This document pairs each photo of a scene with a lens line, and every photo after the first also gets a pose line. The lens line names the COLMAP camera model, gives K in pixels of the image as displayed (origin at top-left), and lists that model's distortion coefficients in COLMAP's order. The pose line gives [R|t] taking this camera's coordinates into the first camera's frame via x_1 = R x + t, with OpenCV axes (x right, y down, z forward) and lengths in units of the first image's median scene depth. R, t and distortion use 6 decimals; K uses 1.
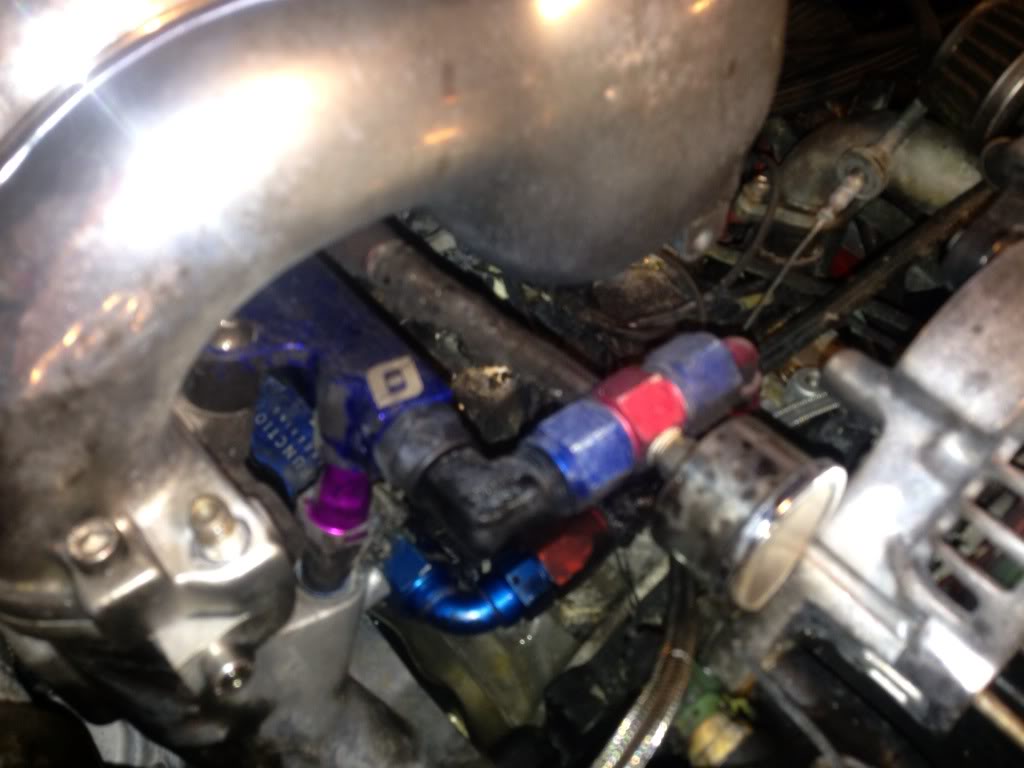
lens RADIAL K [[963.5, 0, 512.0], [0, 963.5, 384.0], [0, 0, 1]] dist [0.058476, -0.025834]
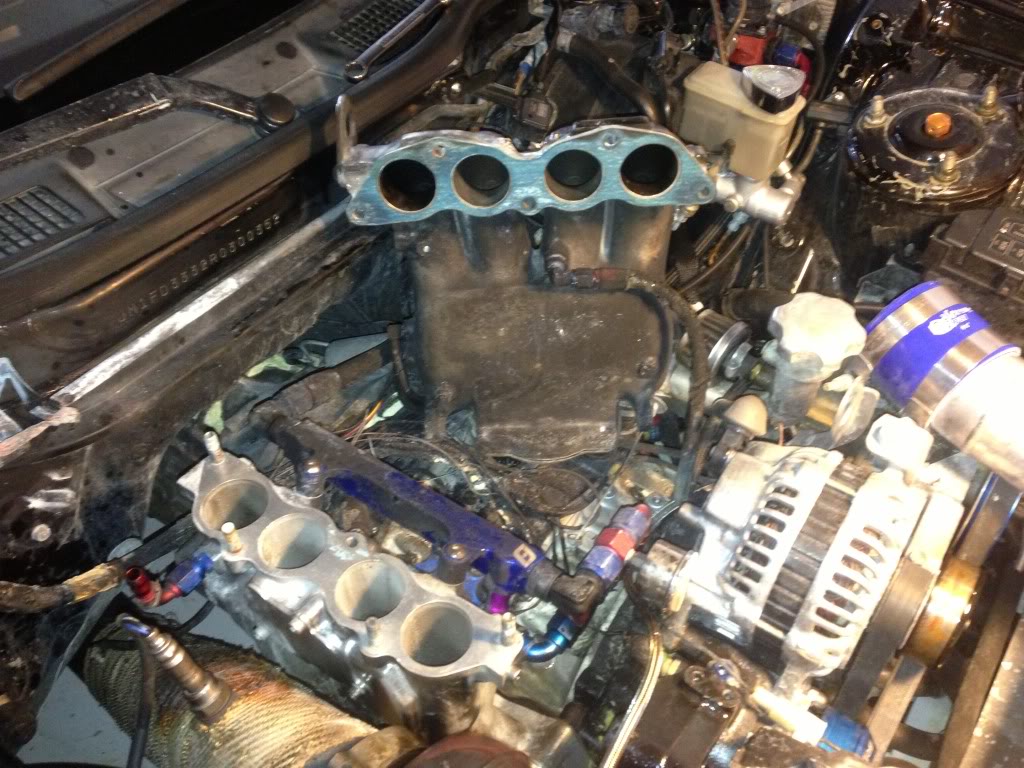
lens RADIAL K [[963.5, 0, 512.0], [0, 963.5, 384.0], [0, 0, 1]] dist [0.058476, -0.025834]
pose [[0.956679, -0.181041, 0.228011, -0.660410], [0.200967, 0.977287, -0.067245, -0.283803], [-0.210658, 0.110154, 0.971334, -1.525258]]
